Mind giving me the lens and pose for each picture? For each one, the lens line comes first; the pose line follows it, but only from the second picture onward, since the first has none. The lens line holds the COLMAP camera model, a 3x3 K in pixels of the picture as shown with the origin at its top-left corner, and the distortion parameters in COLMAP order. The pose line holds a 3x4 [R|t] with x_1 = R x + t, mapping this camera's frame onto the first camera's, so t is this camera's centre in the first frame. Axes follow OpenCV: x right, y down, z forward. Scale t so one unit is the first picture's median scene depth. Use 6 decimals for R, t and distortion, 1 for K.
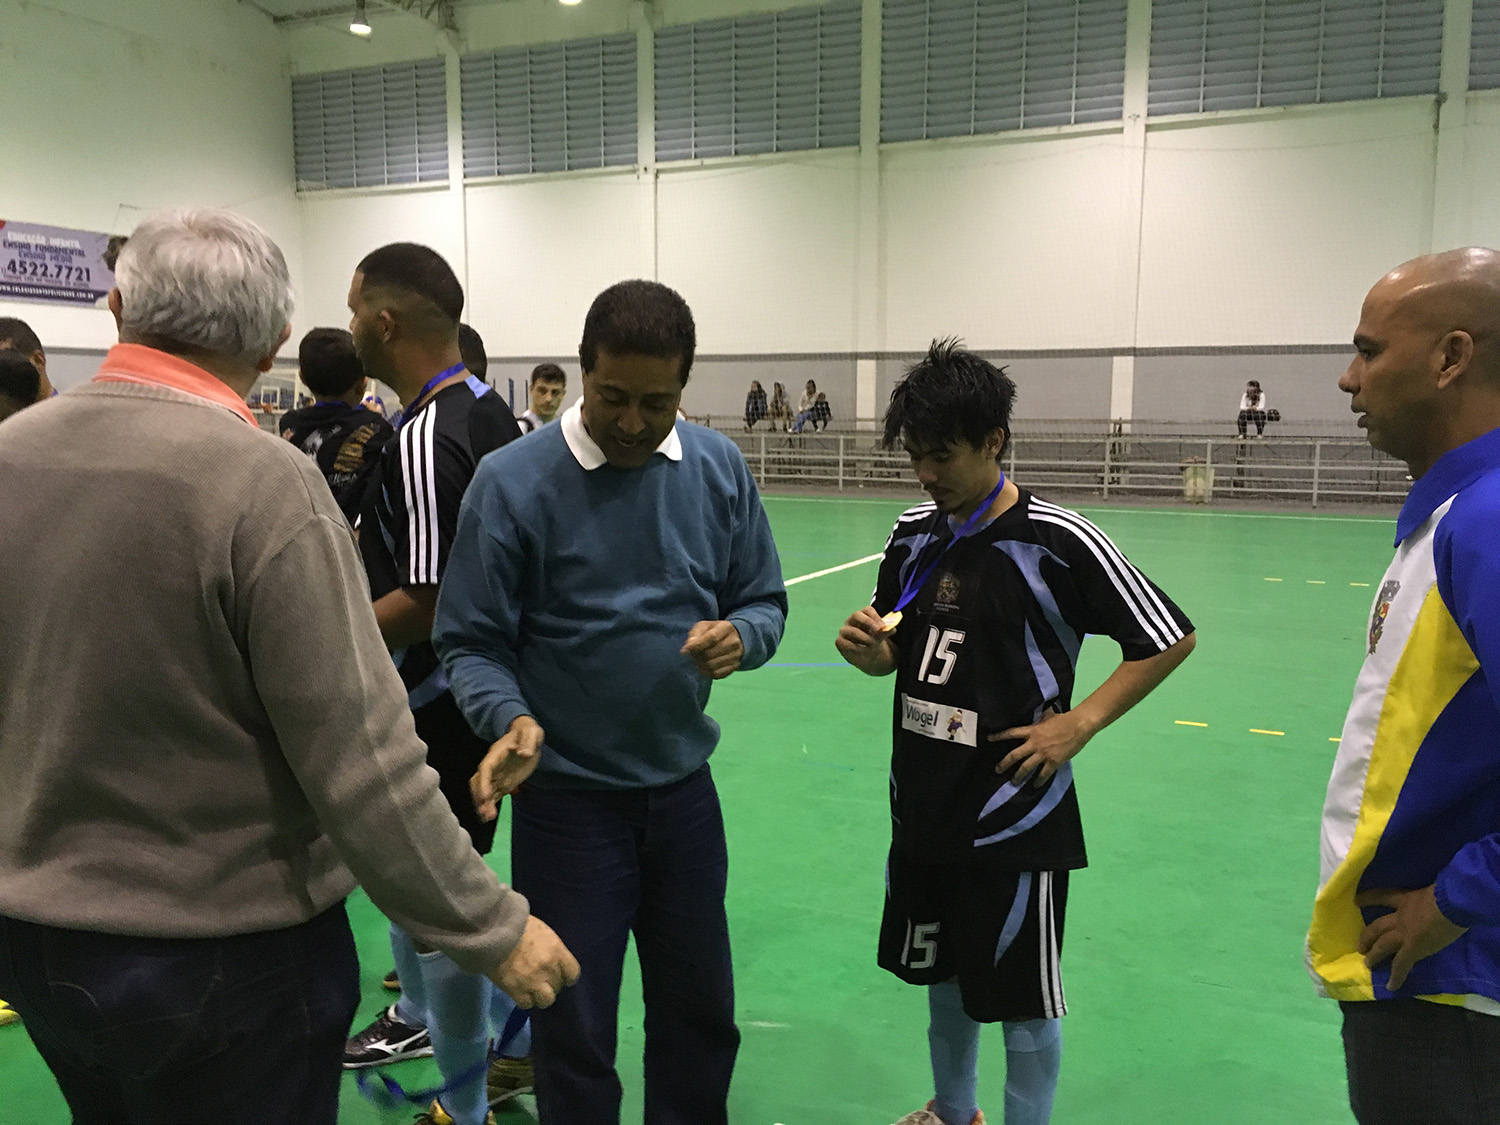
lens RADIAL K [[1286.6, 0, 728.1], [0, 1286.6, 573.2], [0, 0, 1]] dist [0.079353, -0.120035]
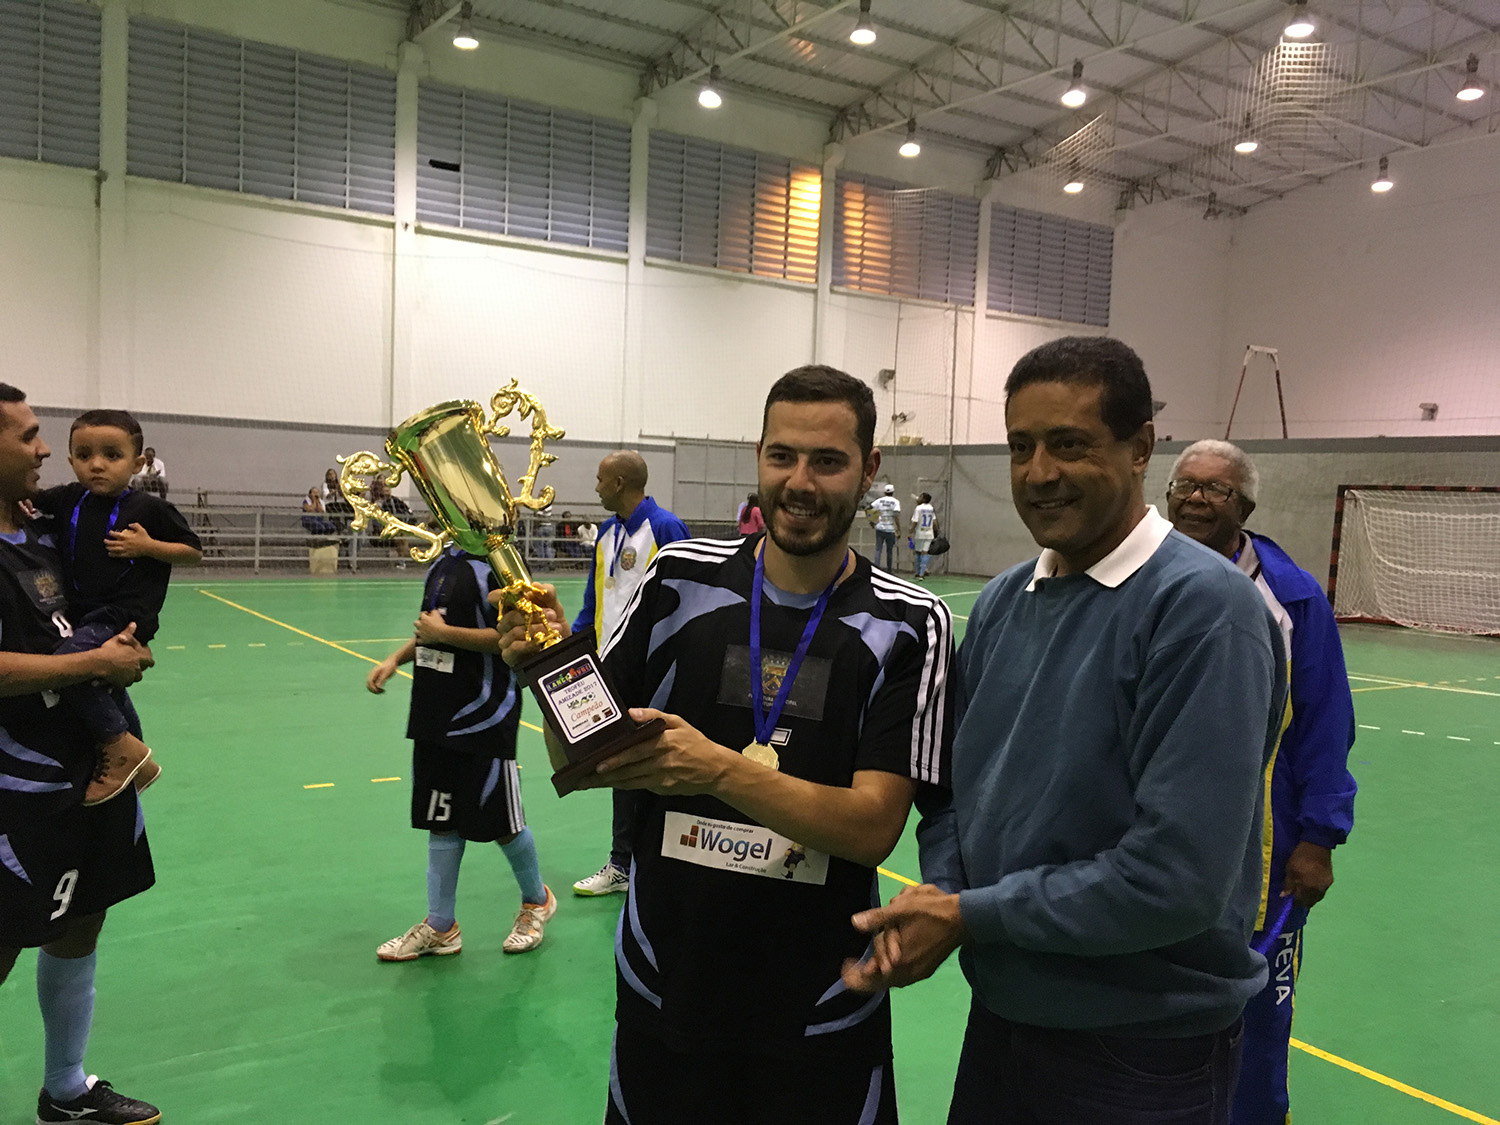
lens RADIAL K [[1286.6, 0, 763.8], [0, 1286.6, 595.4], [0, 0, 1]] dist [0.079353, -0.120035]
pose [[0.495342, -0.054051, 0.867015, -0.416497], [0.079960, 0.996662, 0.016450, -0.028393], [-0.865010, 0.061178, 0.498010, 0.199187]]
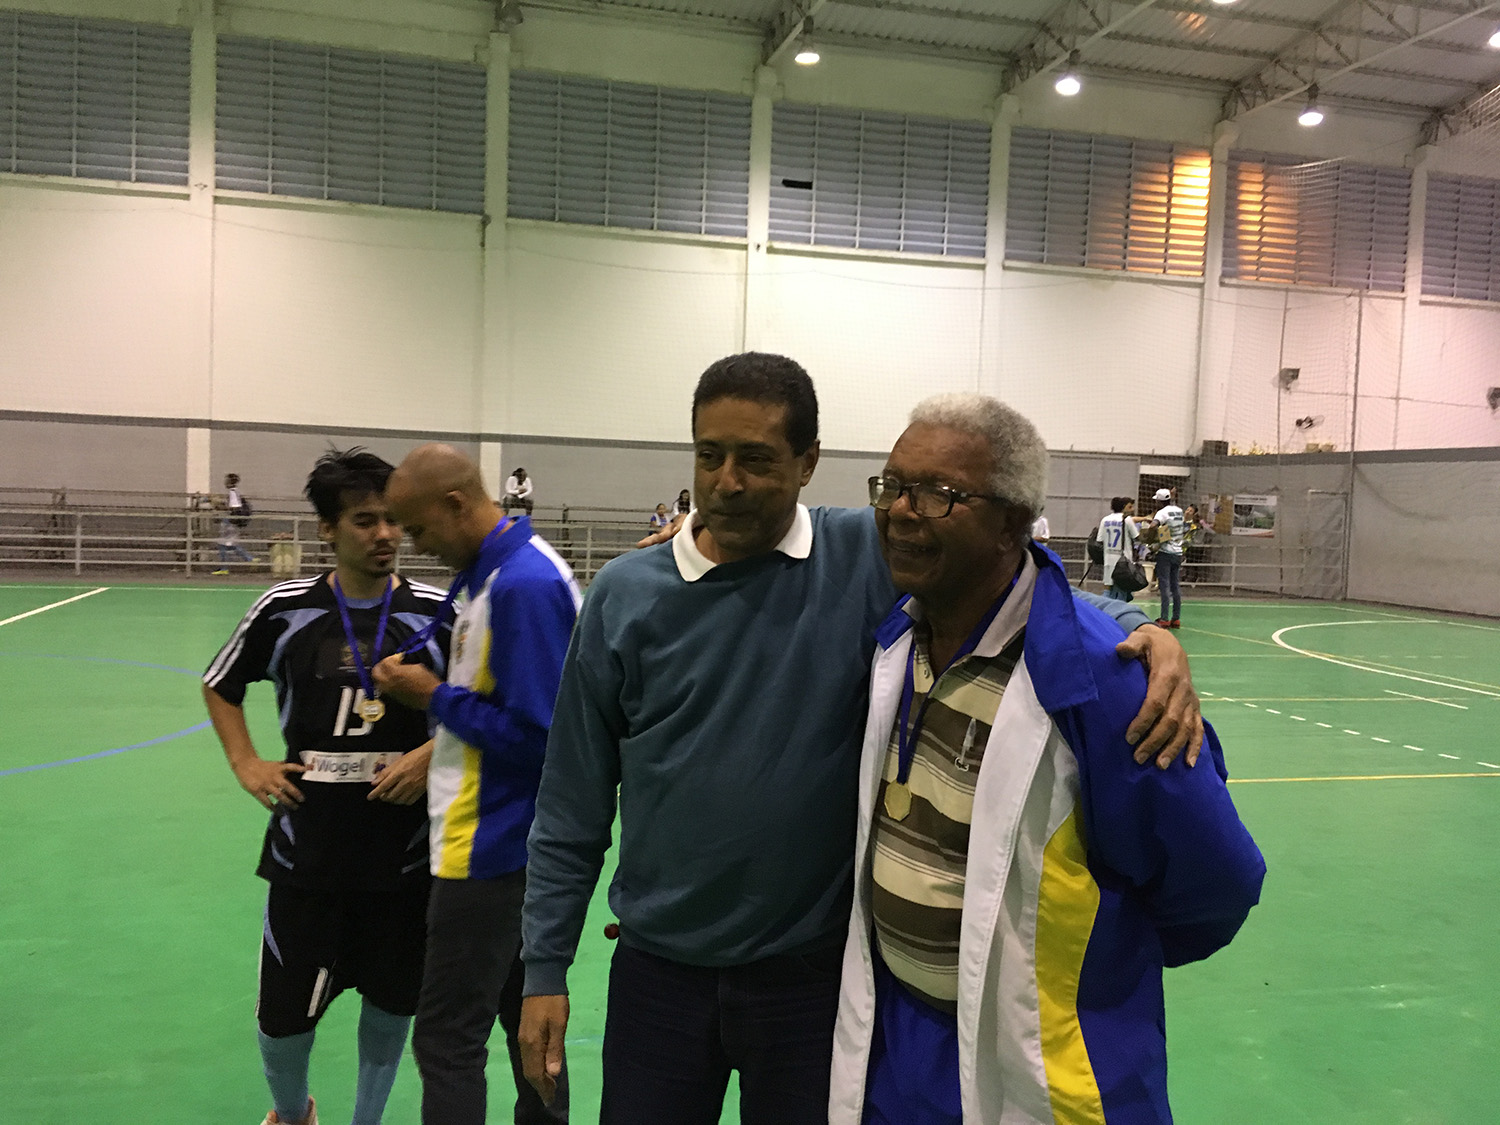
lens RADIAL K [[1286.6, 0, 760.4], [0, 1286.6, 590.7], [0, 0, 1]] dist [0.079353, -0.120035]
pose [[0.762050, -0.025001, 0.647036, -0.210299], [0.054093, 0.998219, -0.025138, -0.014084], [-0.645255, 0.054156, 0.762045, 0.099140]]
